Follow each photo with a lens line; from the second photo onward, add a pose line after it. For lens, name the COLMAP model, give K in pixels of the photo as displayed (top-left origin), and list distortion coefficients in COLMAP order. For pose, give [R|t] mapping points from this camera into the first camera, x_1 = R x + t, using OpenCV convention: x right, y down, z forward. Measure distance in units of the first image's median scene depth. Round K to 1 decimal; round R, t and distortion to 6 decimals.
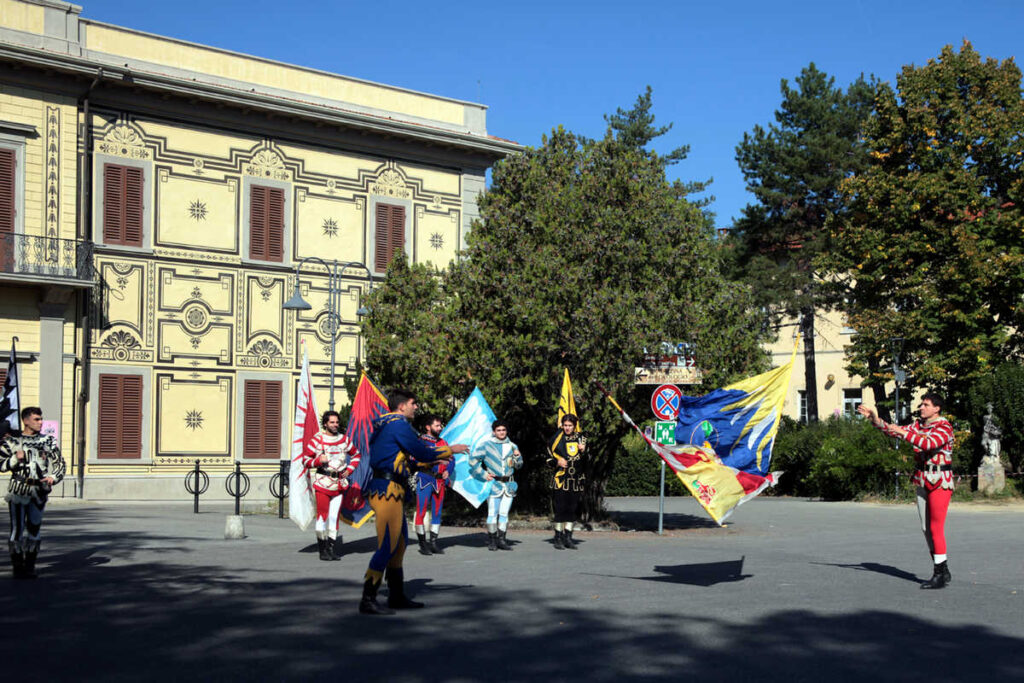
lens RADIAL K [[1396.9, 0, 637.8], [0, 1396.9, 427.2], [0, 0, 1]] dist [-0.006687, 0.117400]
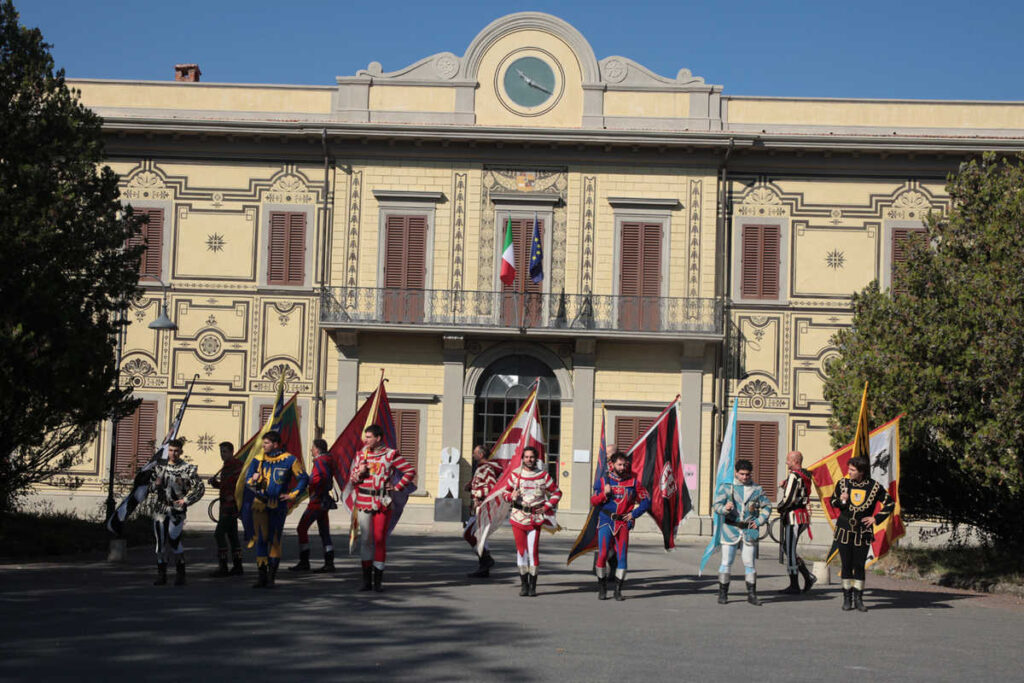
lens RADIAL K [[1301.8, 0, 539.2], [0, 1301.8, 398.6], [0, 0, 1]] dist [0.022044, 0.041061]
pose [[0.708641, -0.027157, -0.705047, 0.211254], [-0.018727, 0.998183, -0.057270, 0.004602], [0.705321, 0.053787, 0.706844, 0.194554]]
